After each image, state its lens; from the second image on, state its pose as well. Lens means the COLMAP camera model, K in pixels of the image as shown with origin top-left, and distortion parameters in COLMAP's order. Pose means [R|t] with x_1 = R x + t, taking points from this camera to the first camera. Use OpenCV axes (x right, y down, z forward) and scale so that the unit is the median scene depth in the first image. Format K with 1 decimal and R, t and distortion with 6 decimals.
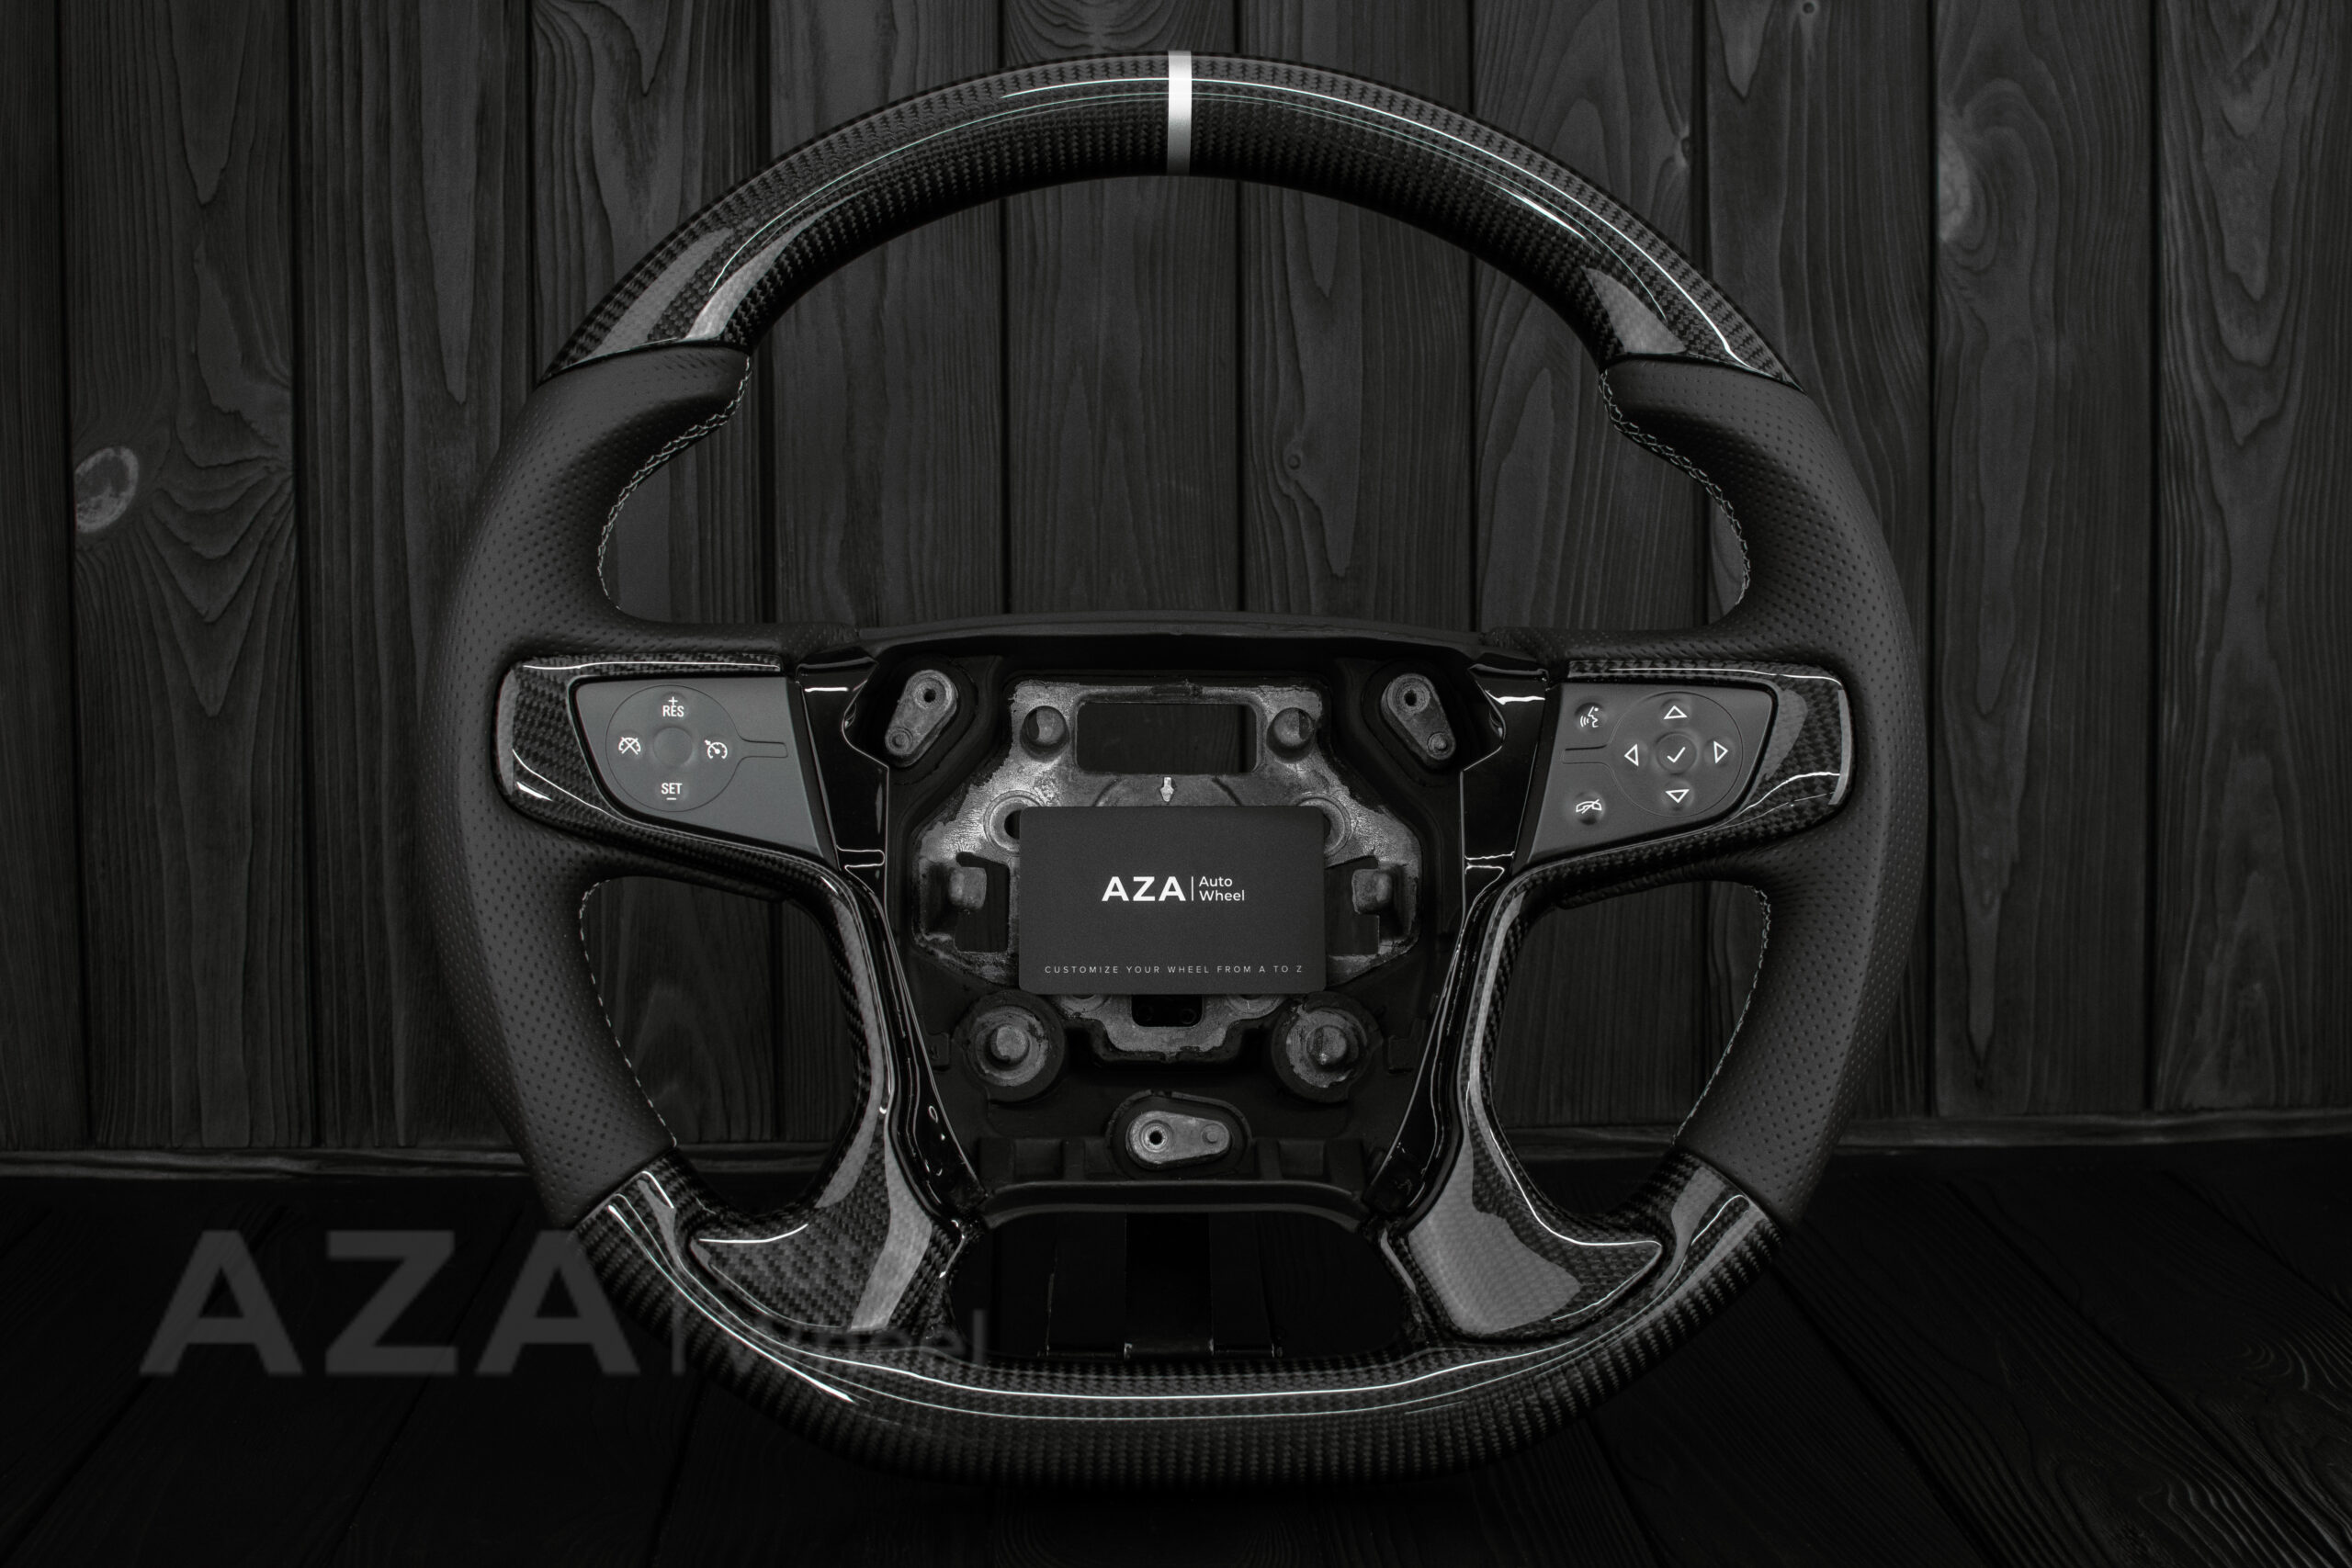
lens RADIAL K [[3673.0, 0, 1176.0], [0, 3673.0, 784.0], [0, 0, 1]] dist [-0.216931, 0.280886]
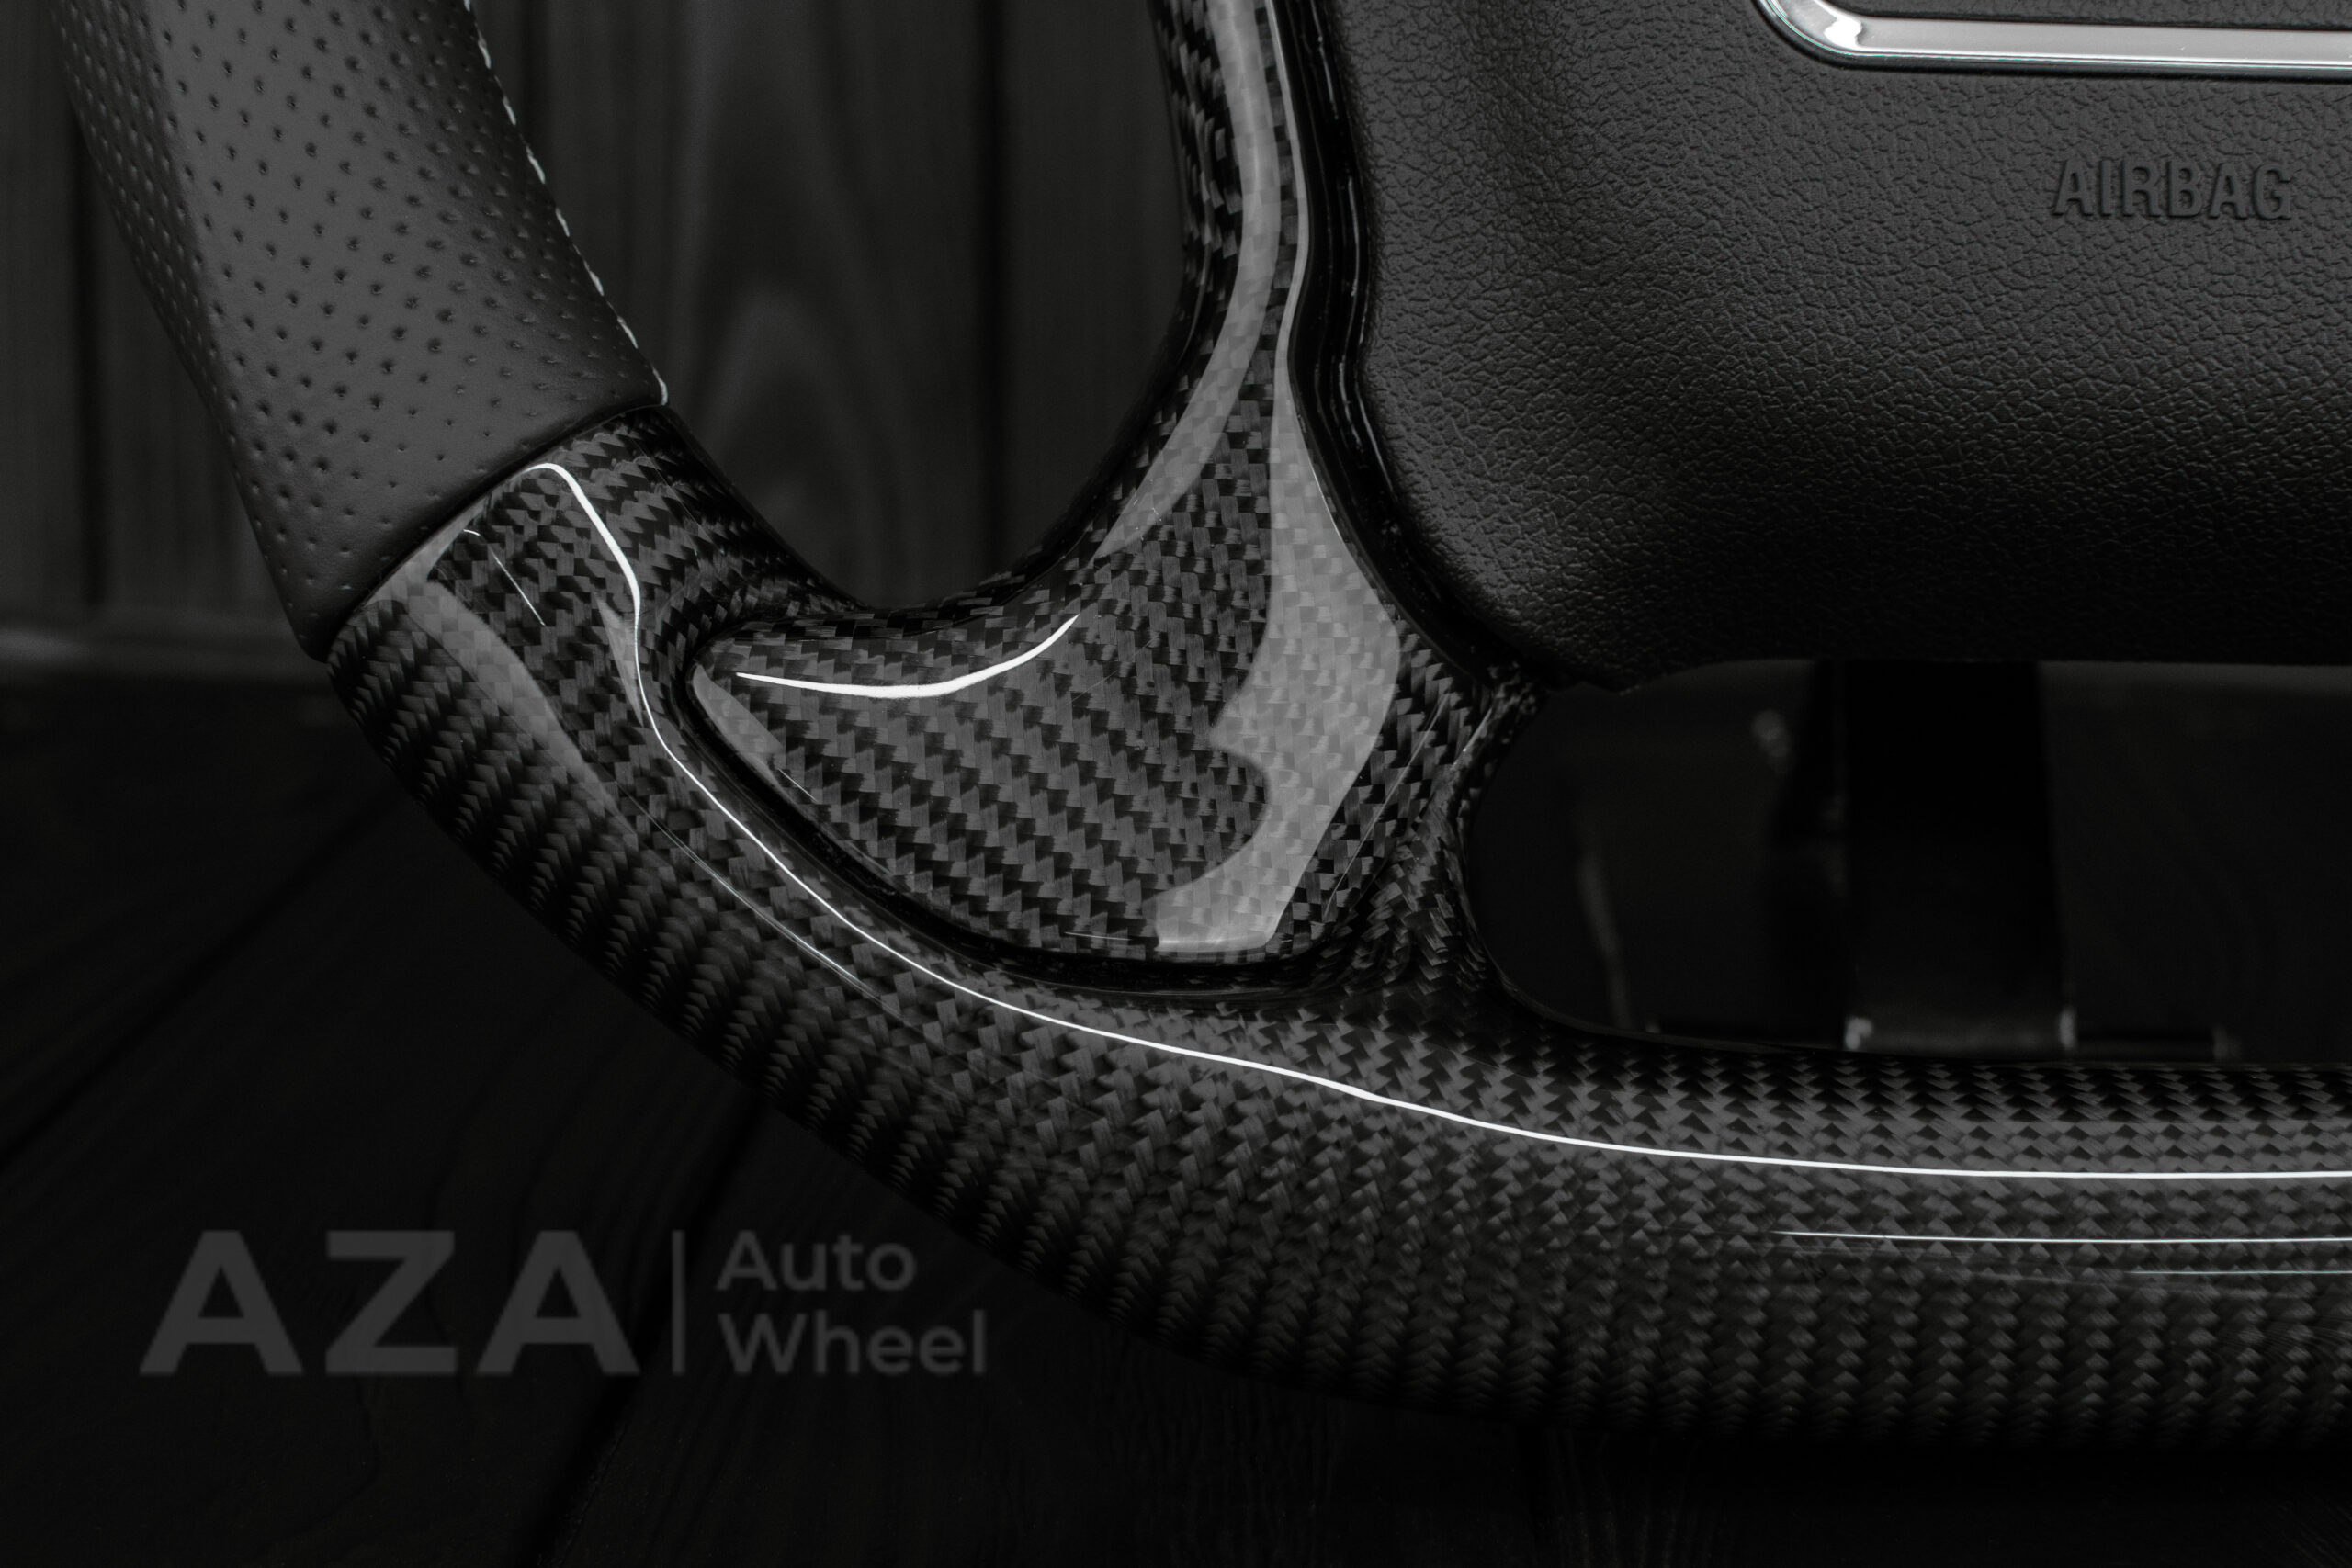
lens RADIAL K [[3673.0, 0, 1176.0], [0, 3673.0, 784.0], [0, 0, 1]] dist [-0.216931, 0.280886]
pose [[0.996931, 0.021567, -0.075255, -0.063137], [-0.015948, 0.997094, 0.074497, 0.108705], [0.076643, -0.073068, 0.994378, 0.662594]]
